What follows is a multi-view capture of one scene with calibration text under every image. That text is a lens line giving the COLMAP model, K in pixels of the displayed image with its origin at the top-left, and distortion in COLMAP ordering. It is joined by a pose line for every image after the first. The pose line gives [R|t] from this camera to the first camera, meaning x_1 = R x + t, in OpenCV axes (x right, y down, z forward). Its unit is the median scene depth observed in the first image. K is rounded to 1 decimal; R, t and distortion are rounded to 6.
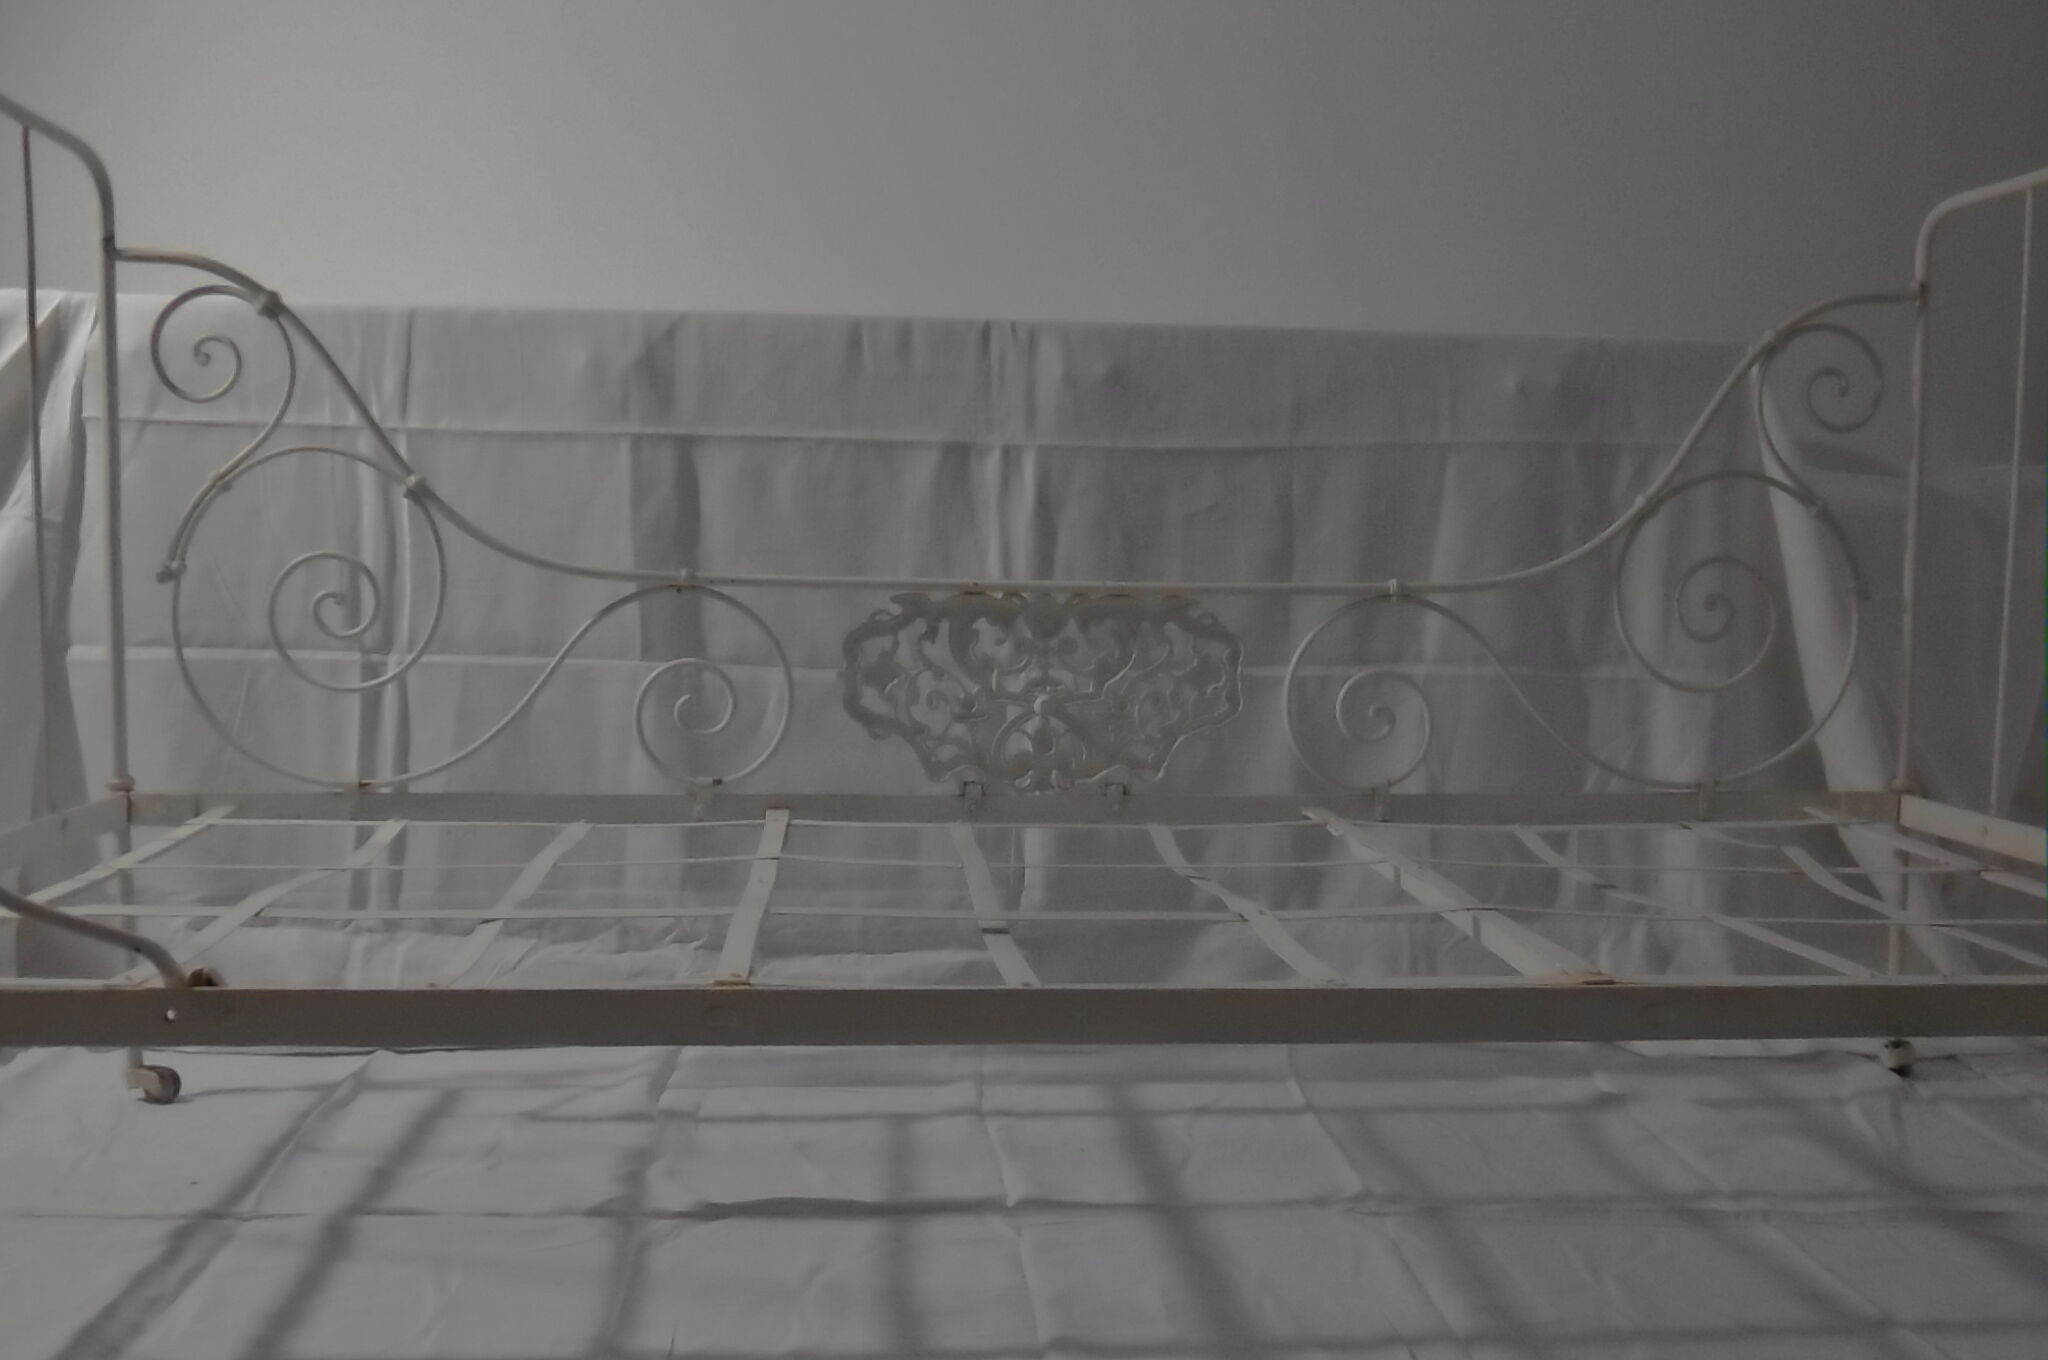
lens RADIAL K [[1952.8, 0, 1012.9], [0, 1952.8, 694.9], [0, 0, 1]] dist [-0.021419, 0.000000]
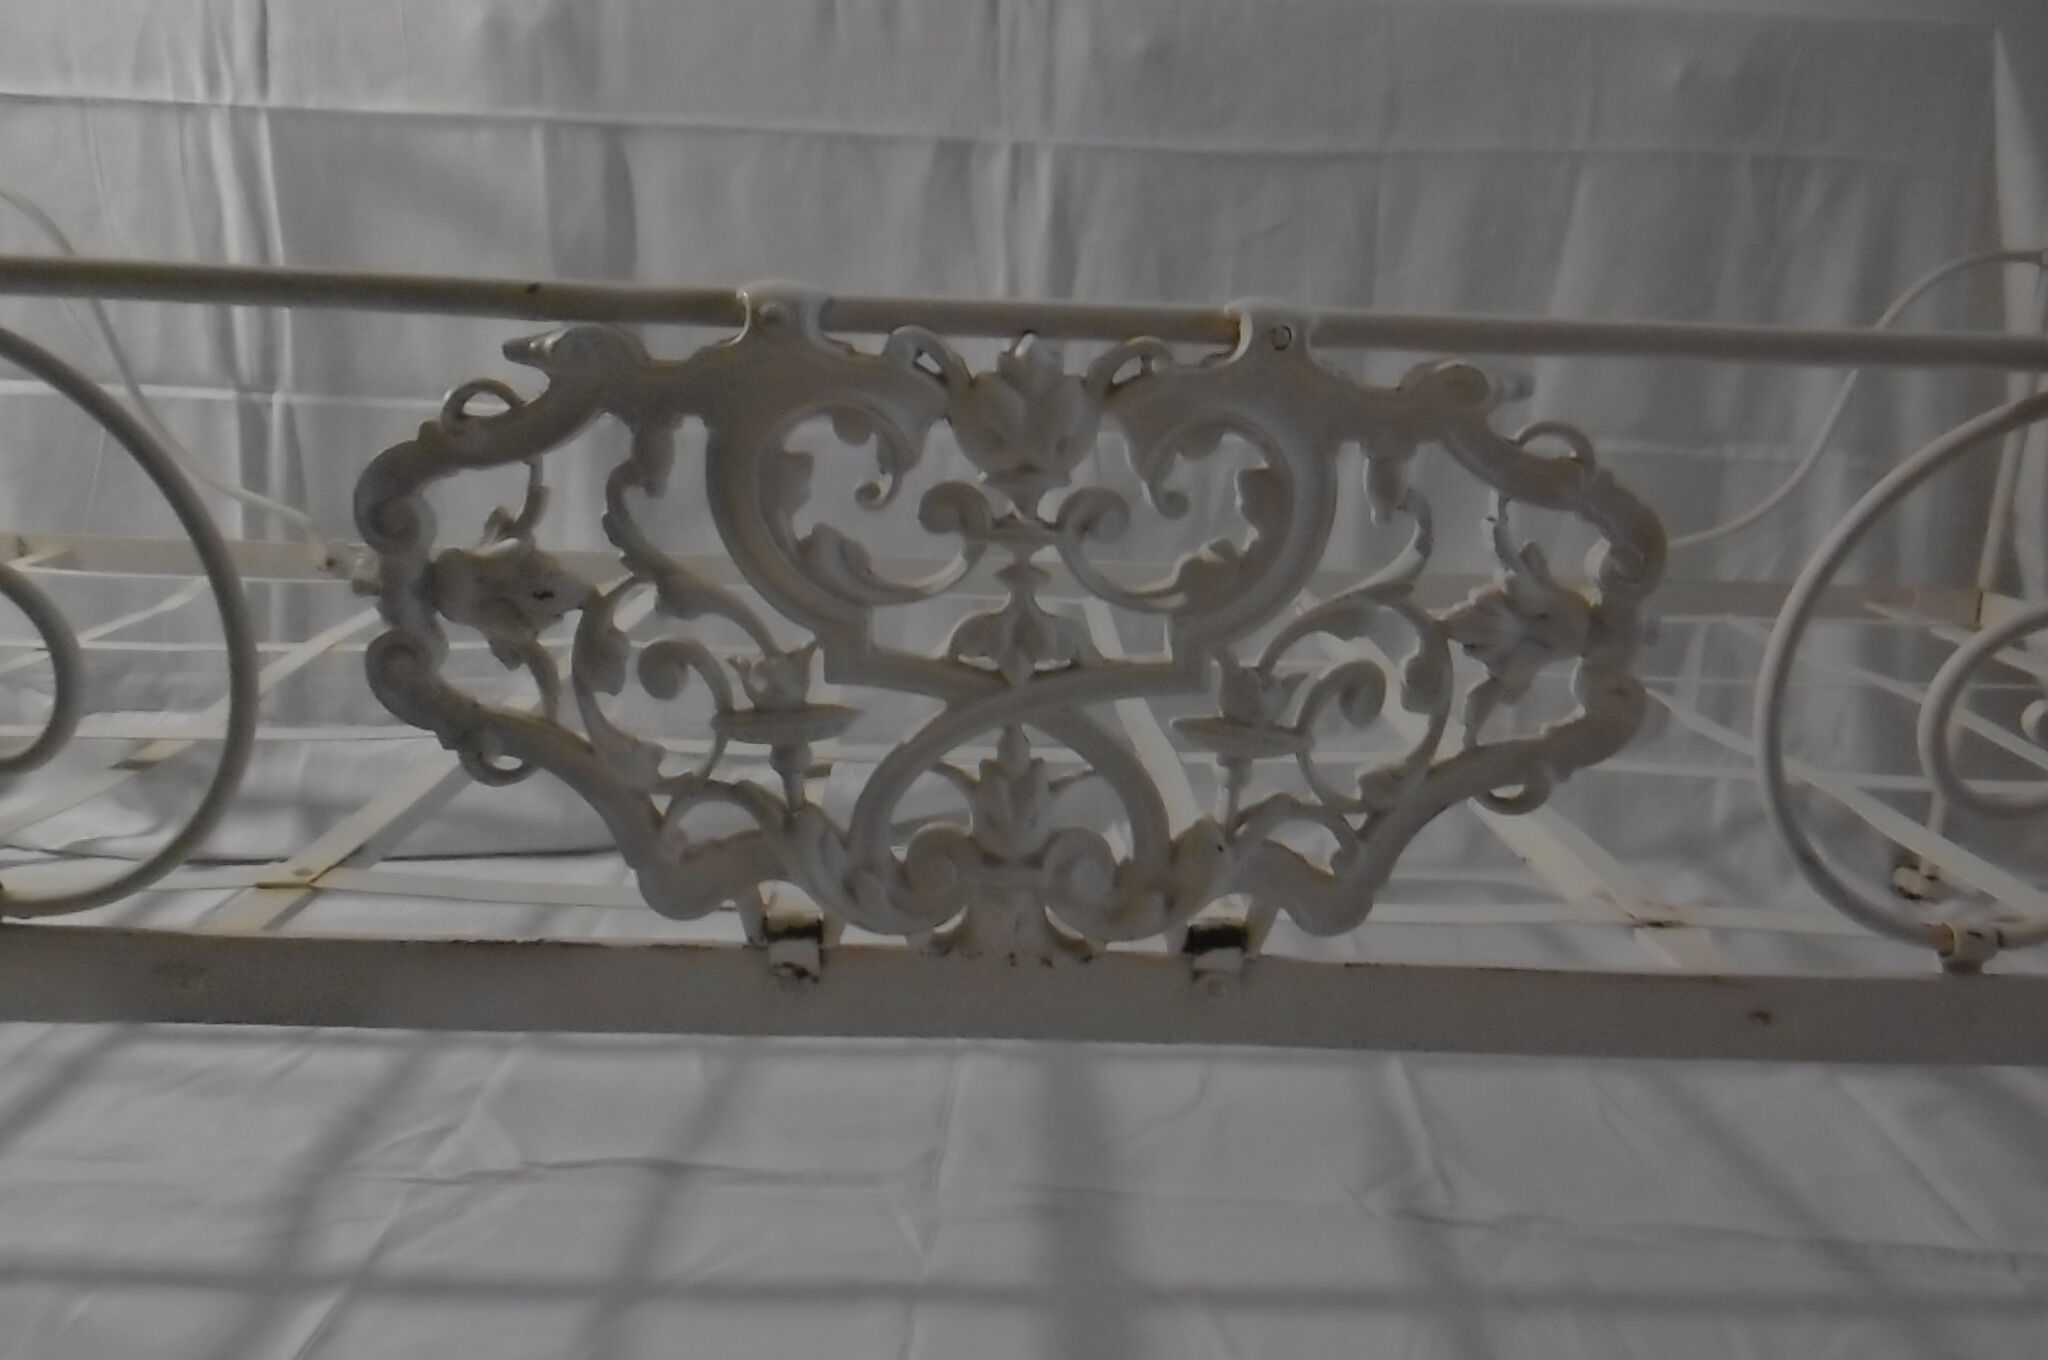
lens RADIAL K [[1522.7, 0, 1034.5], [0, 1522.7, 703.6], [0, 0, 1]] dist [-0.010142, 0.013818]
pose [[0.996880, 0.037350, -0.069535, 0.056934], [-0.025147, 0.985339, 0.168747, -0.007960], [0.074819, -0.166472, 0.983204, 0.362107]]
